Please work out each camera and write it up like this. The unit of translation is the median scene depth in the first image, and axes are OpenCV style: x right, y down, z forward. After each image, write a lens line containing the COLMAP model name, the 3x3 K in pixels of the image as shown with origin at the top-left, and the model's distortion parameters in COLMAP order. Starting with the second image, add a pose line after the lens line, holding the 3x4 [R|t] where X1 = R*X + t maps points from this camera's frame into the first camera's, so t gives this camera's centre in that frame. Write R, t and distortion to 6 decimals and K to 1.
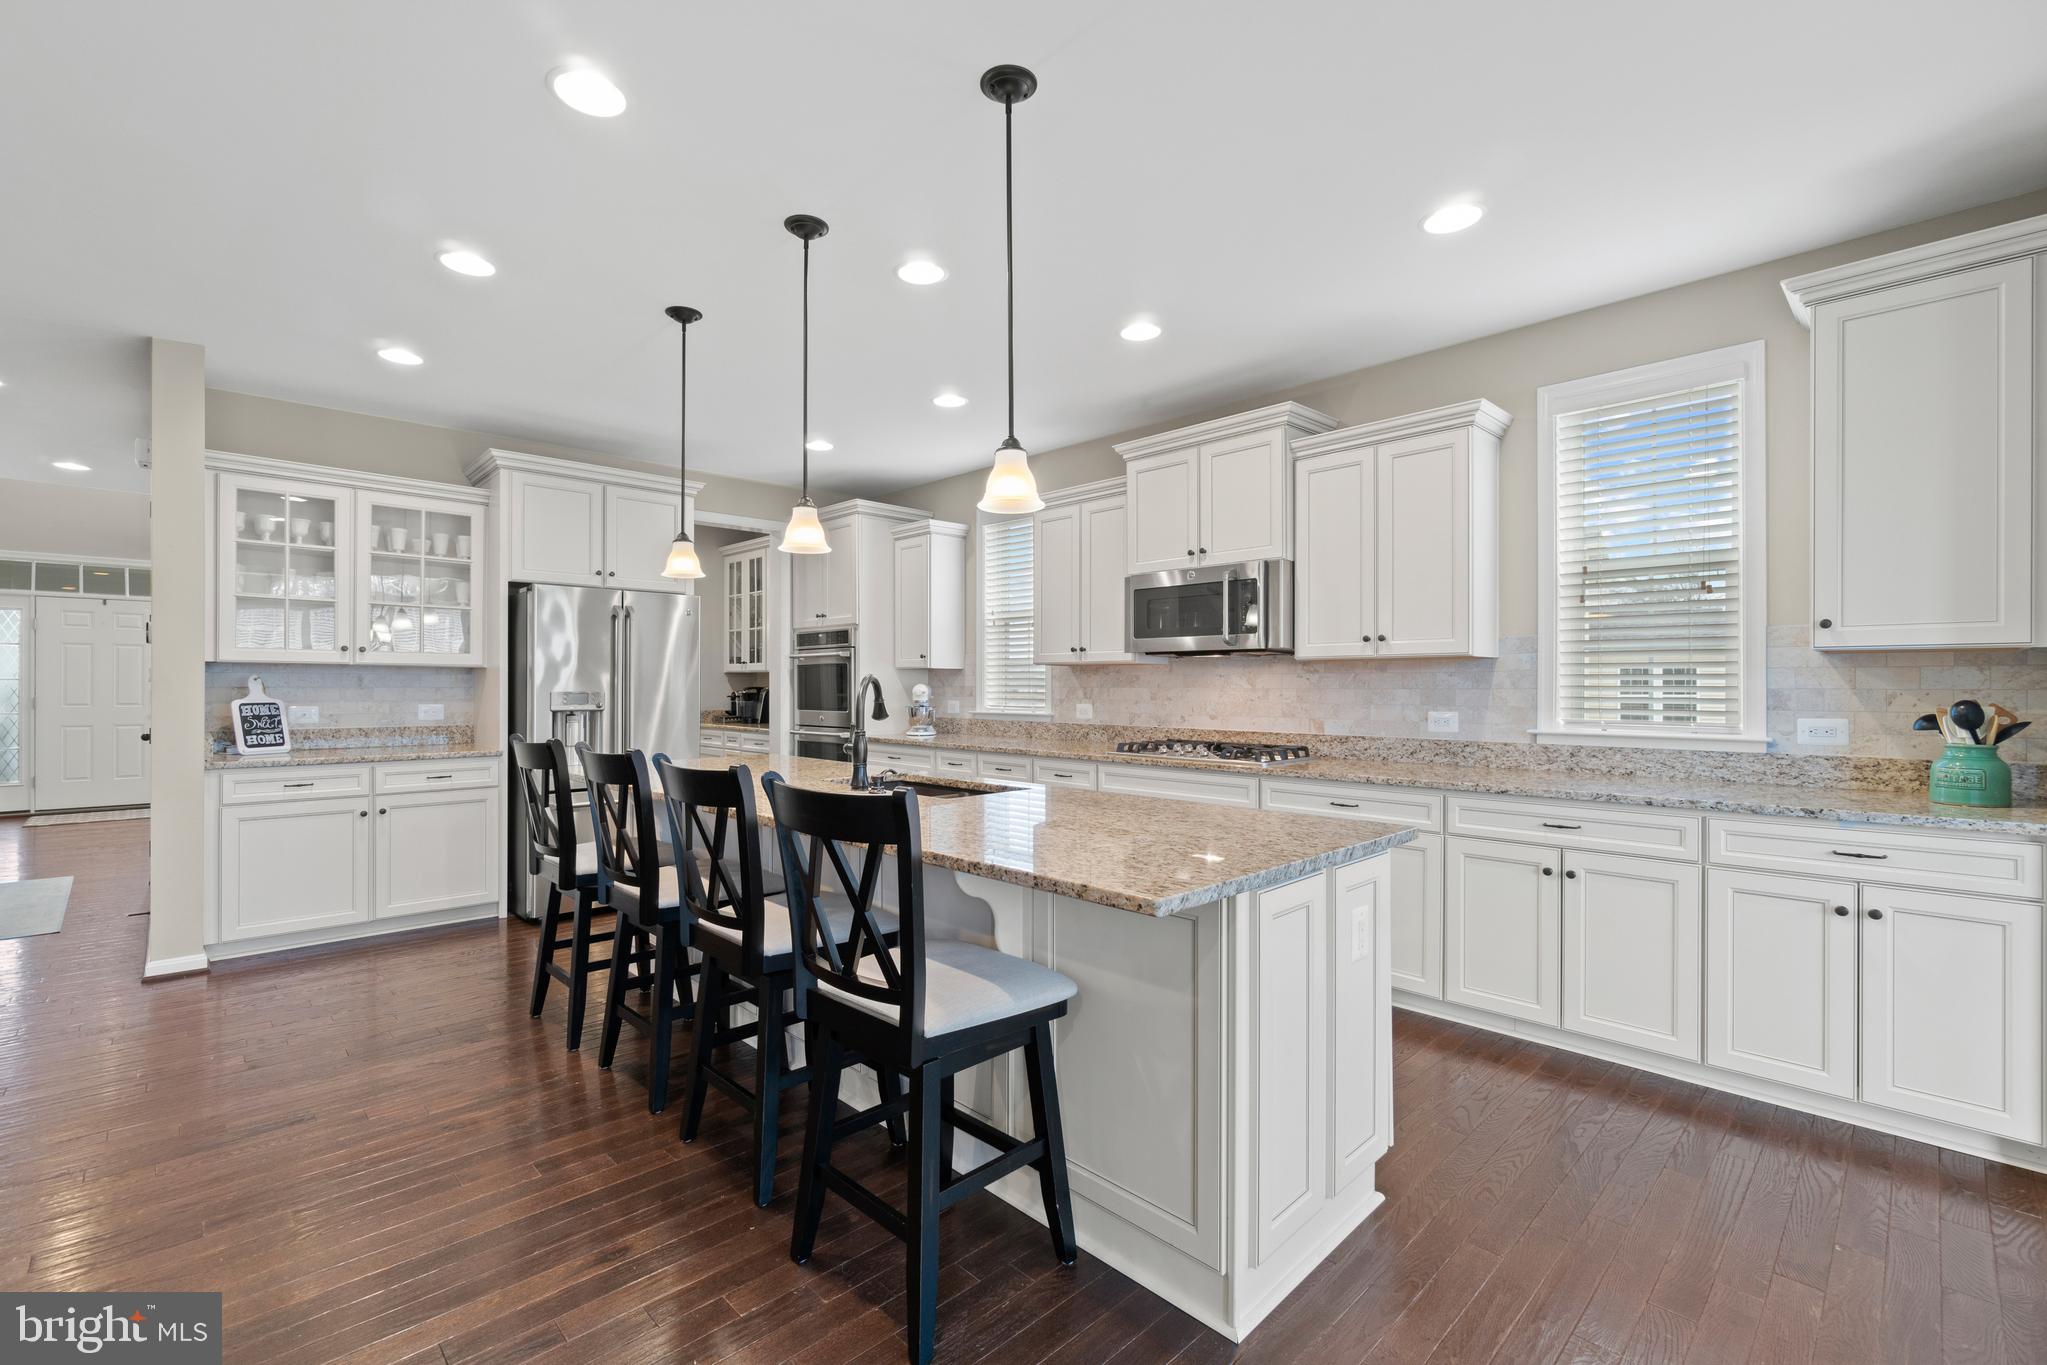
lens RADIAL K [[893.3, 0, 1009.3], [0, 893.3, 691.0], [0, 0, 1]] dist [-0.004301, -0.000949]
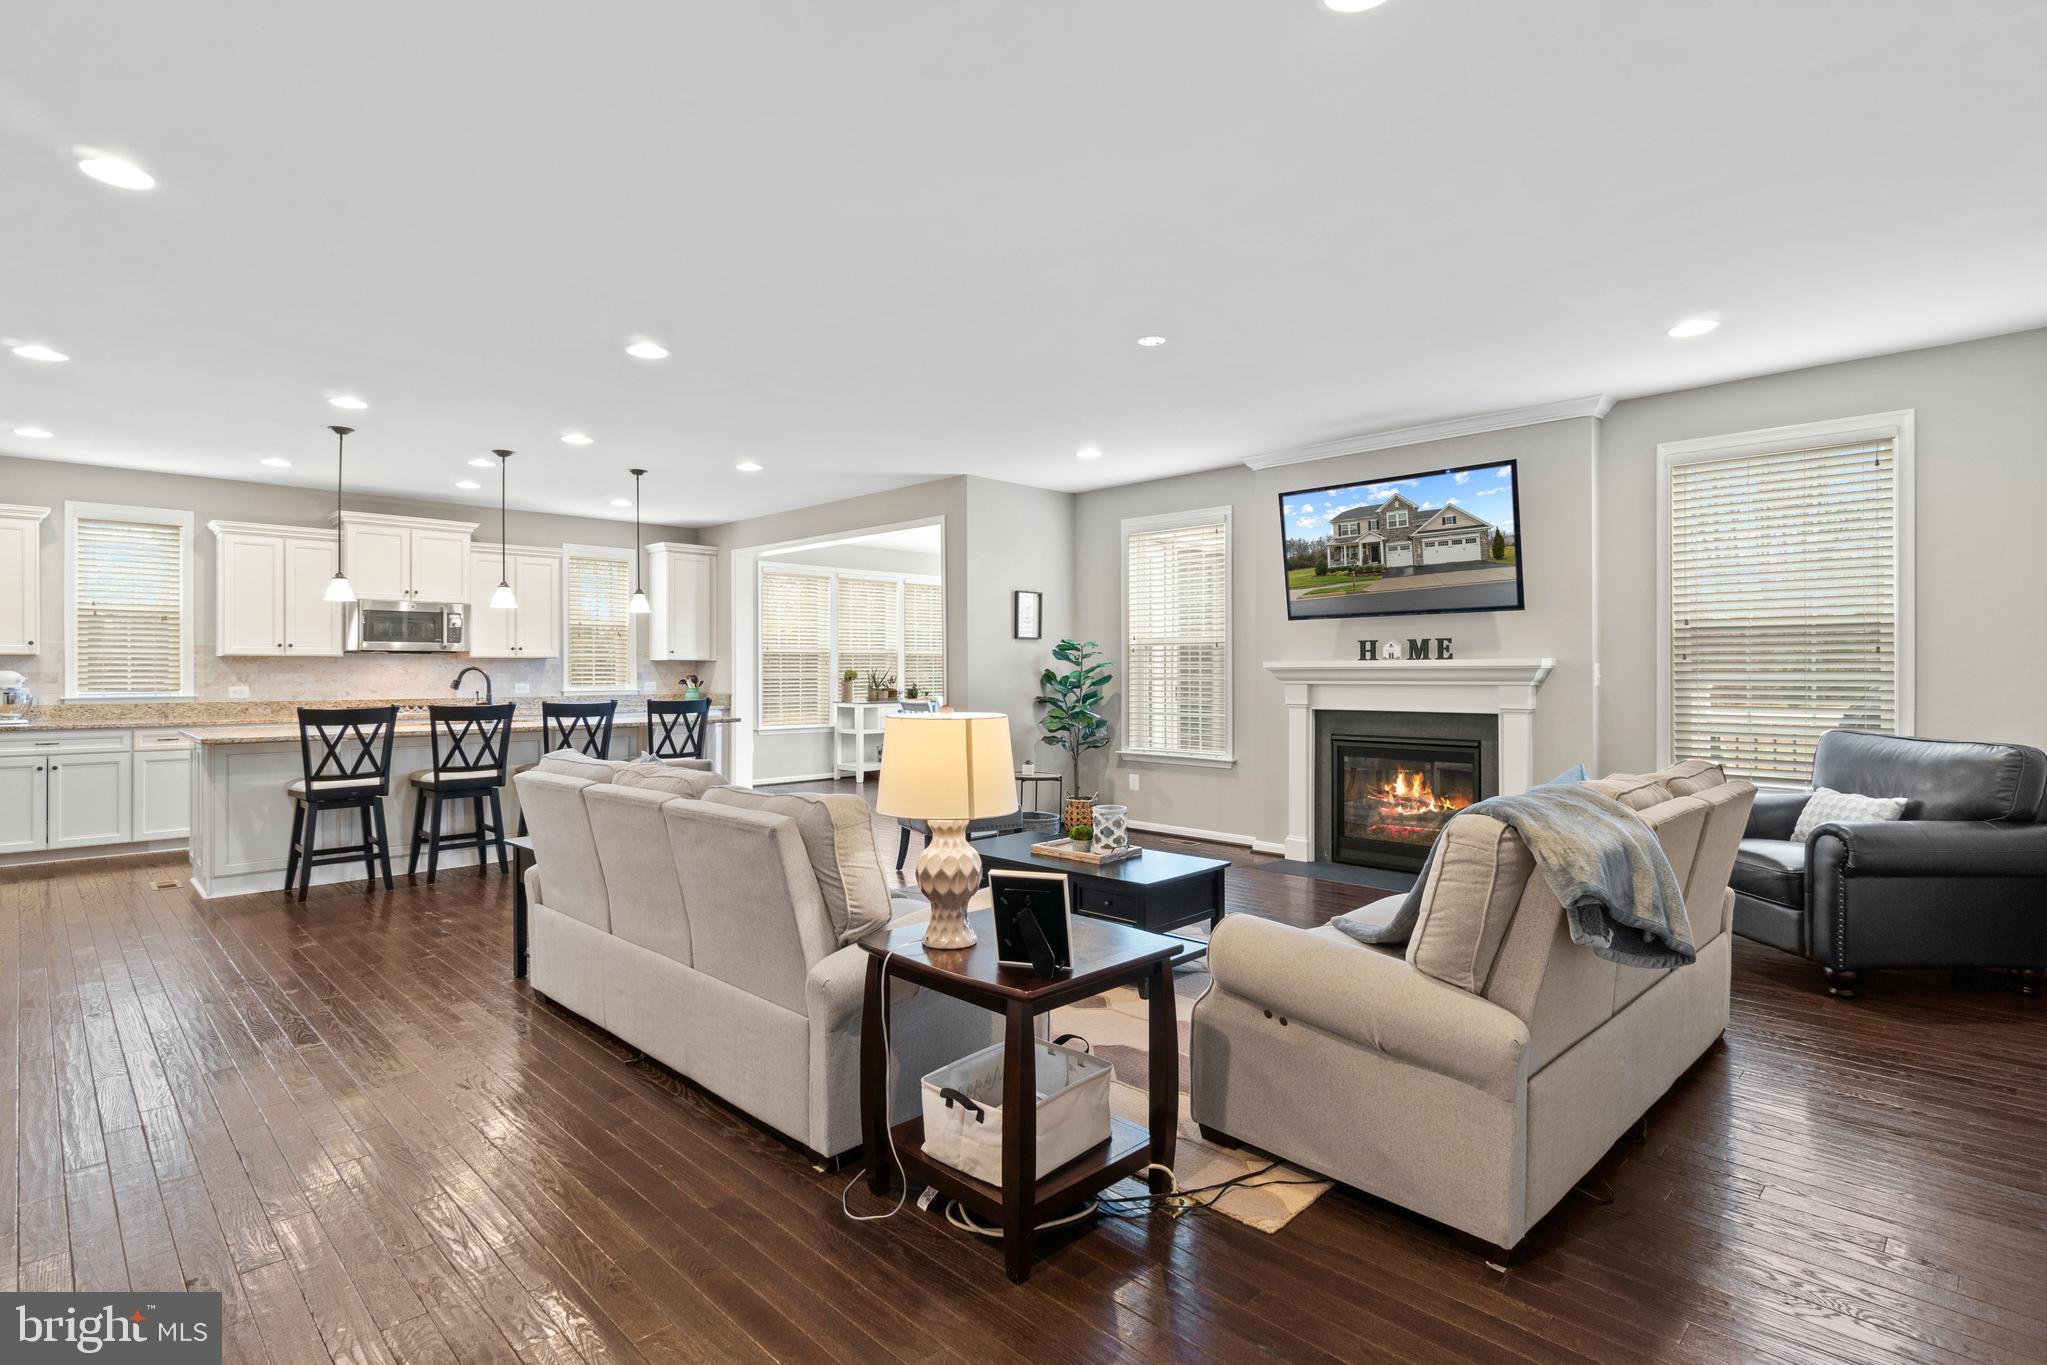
lens RADIAL K [[1003.7, 0, 1006.5], [0, 1003.7, 673.8], [0, 0, 1]] dist [-0.012175, 0.003514]
pose [[-0.014727, -0.006714, 0.999869, -1.690267], [0.005391, 0.999962, 0.006794, -0.008847], [-0.999877, 0.005491, -0.014691, -0.093747]]
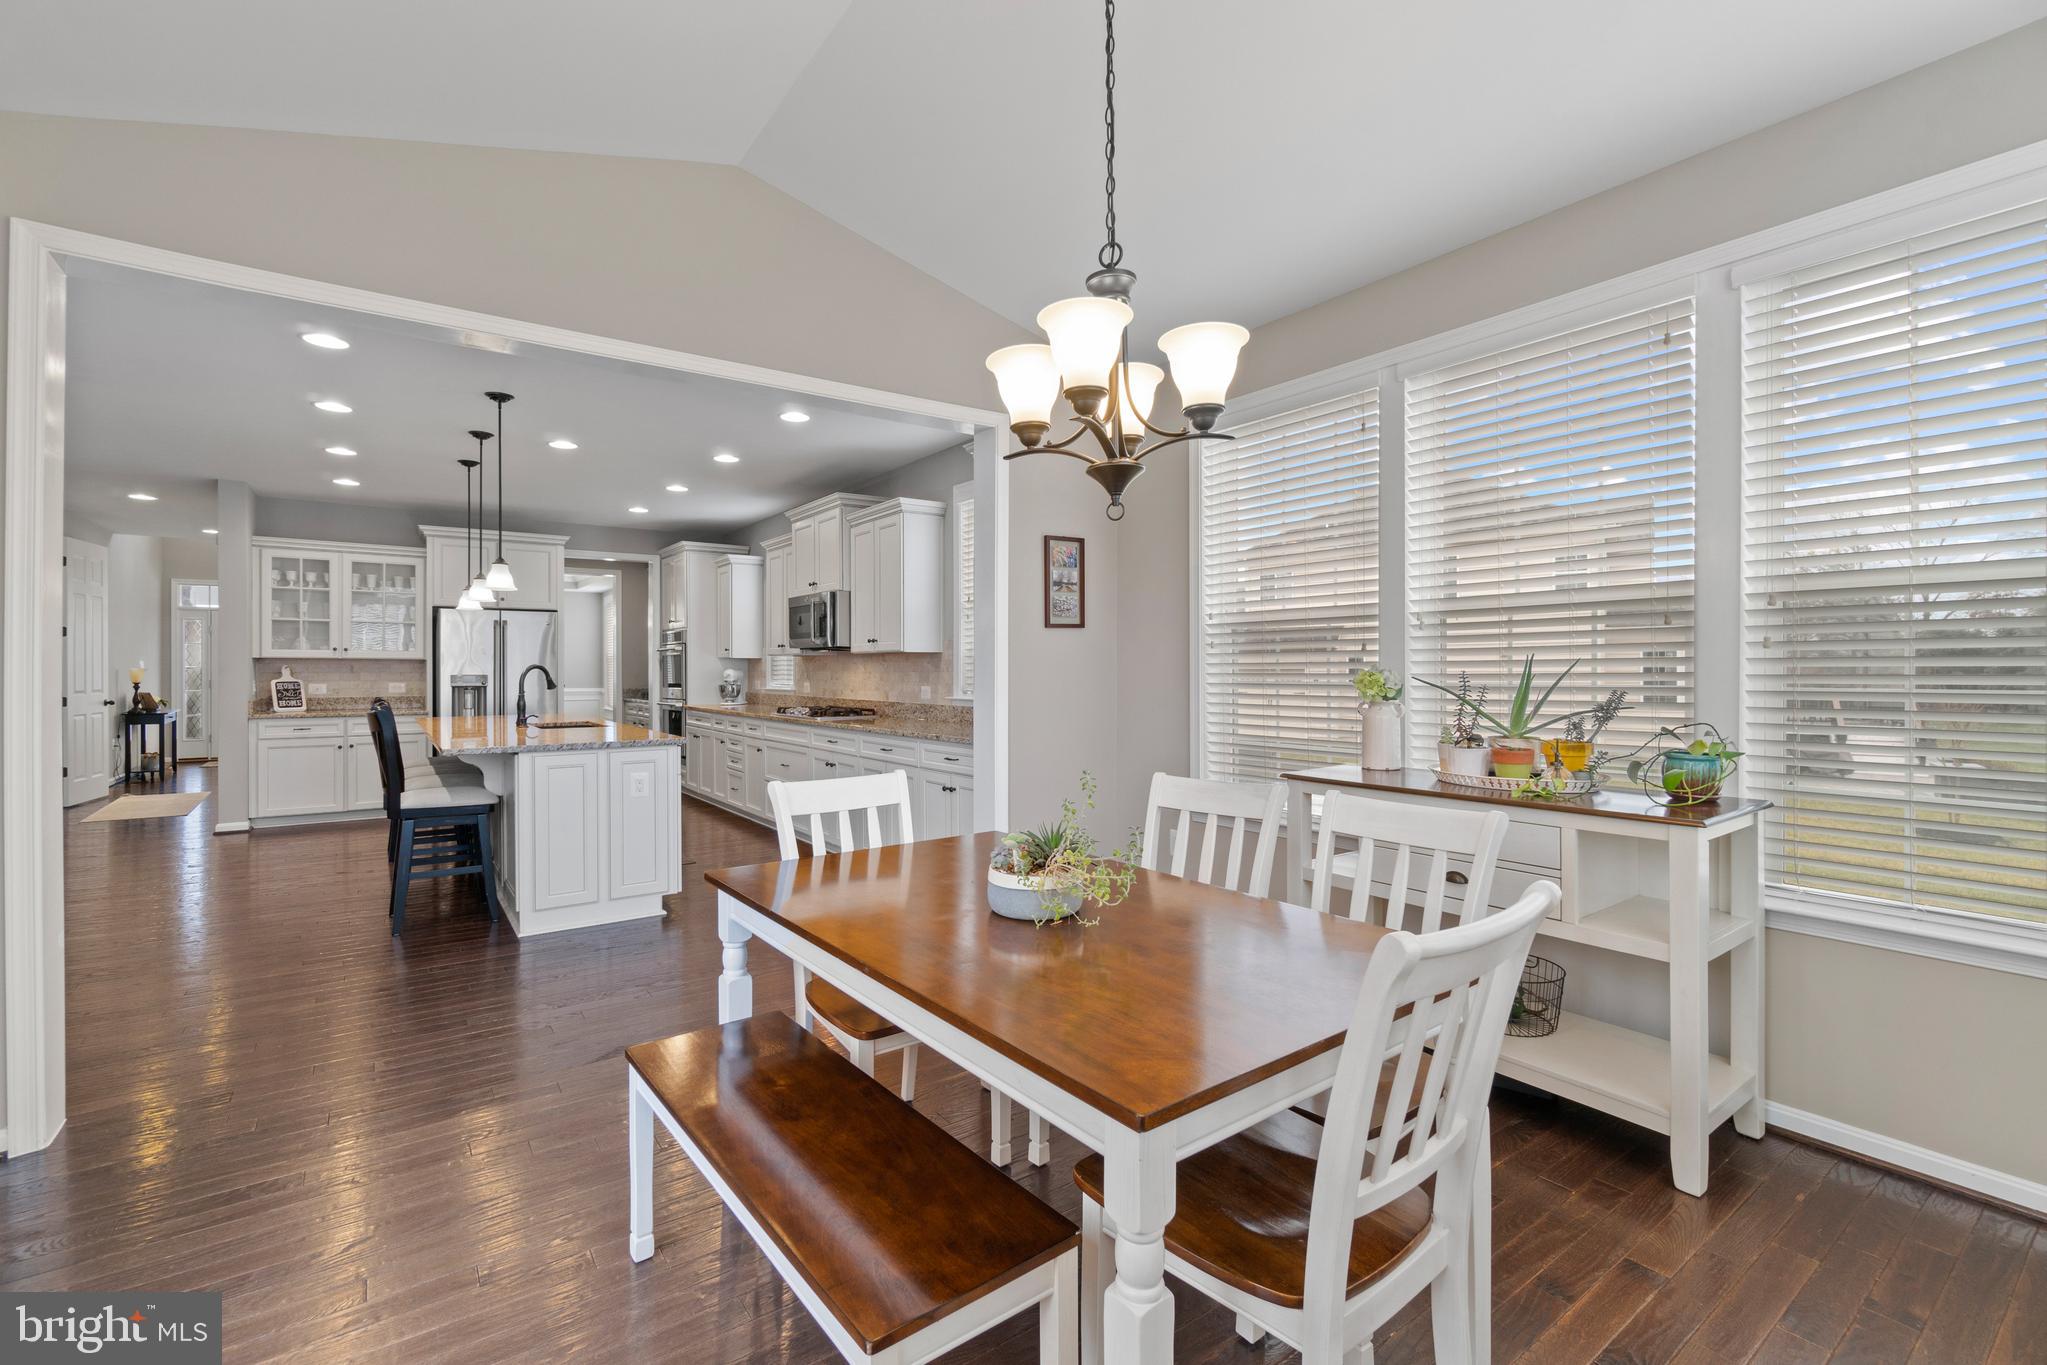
lens RADIAL K [[893.3, 0, 1013.5], [0, 893.3, 678.7], [0, 0, 1]] dist [-0.004301, -0.000949]
pose [[0.990068, -0.001443, -0.140581, 0.775372], [0.002095, 0.999988, 0.004488, 0.002948], [0.140573, -0.004738, 0.990059, -0.492468]]
